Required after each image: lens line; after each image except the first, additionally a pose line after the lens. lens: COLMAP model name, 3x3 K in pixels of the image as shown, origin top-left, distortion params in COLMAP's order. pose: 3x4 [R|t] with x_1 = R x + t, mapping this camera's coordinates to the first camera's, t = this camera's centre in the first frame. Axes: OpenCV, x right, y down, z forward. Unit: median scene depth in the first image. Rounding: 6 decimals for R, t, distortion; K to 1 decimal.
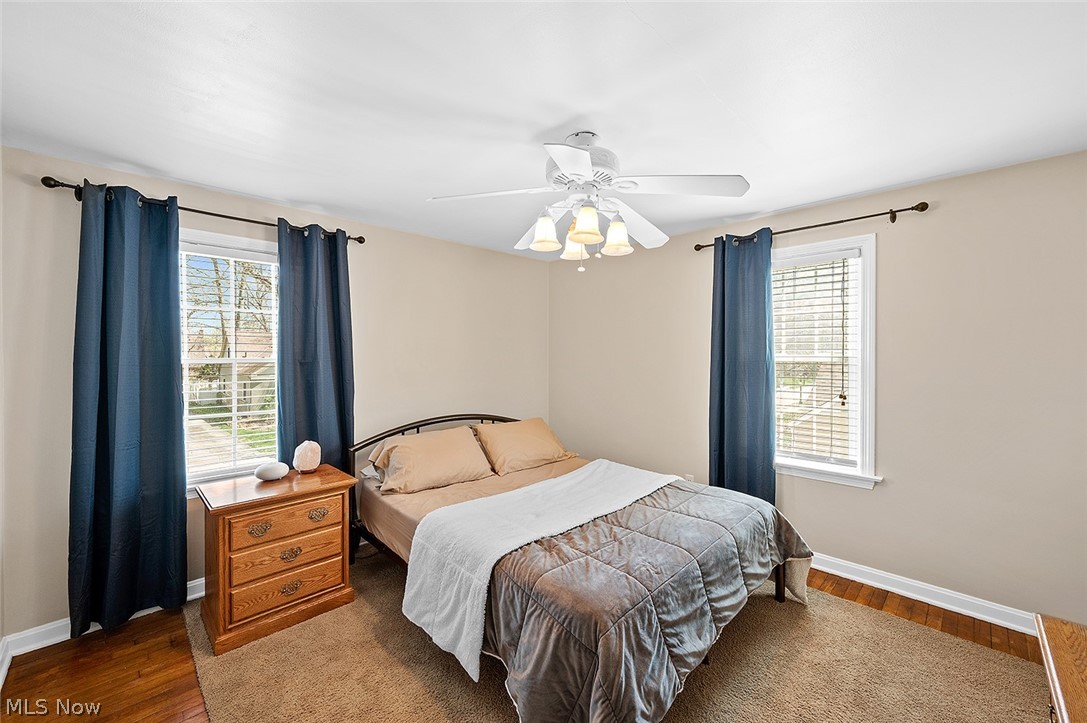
lens RADIAL K [[430.4, 0, 545.0], [0, 430.4, 358.7], [0, 0, 1]] dist [0.002724, 0.000127]
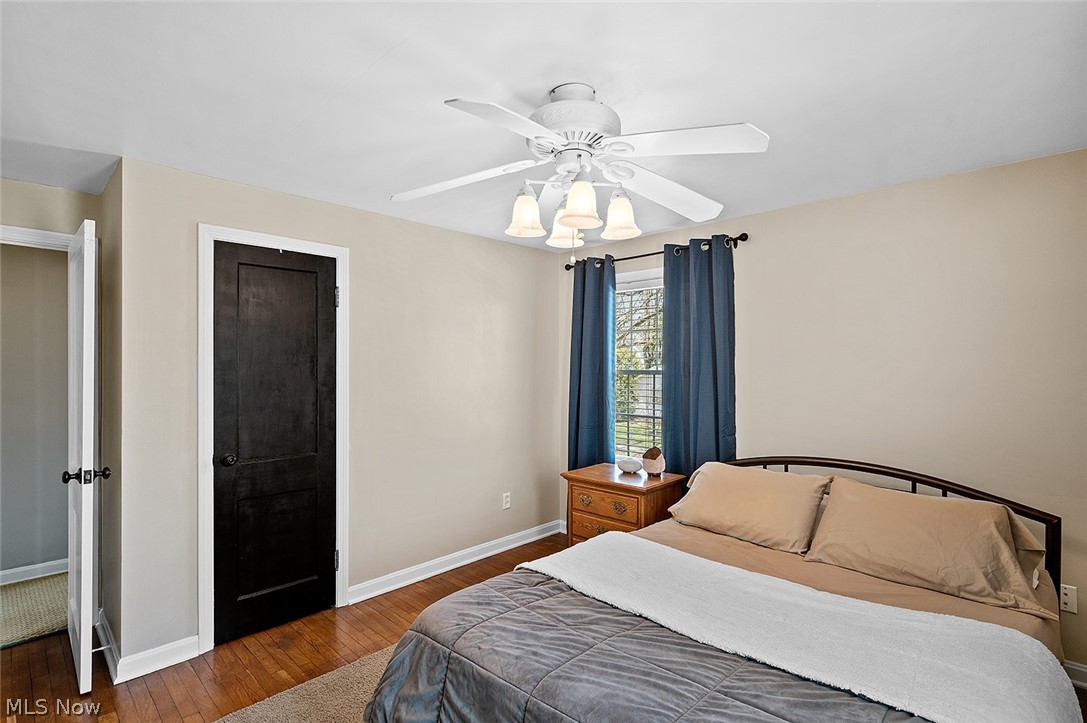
lens RADIAL K [[527.1, 0, 544.3], [0, 527.1, 362.4], [0, 0, 1]] dist [-0.000097, -0.000074]
pose [[0.024426, -0.002570, -0.999698, 0.737021], [-0.011763, 0.999927, -0.002858, -0.013652], [0.999632, 0.011830, 0.024394, 0.655824]]
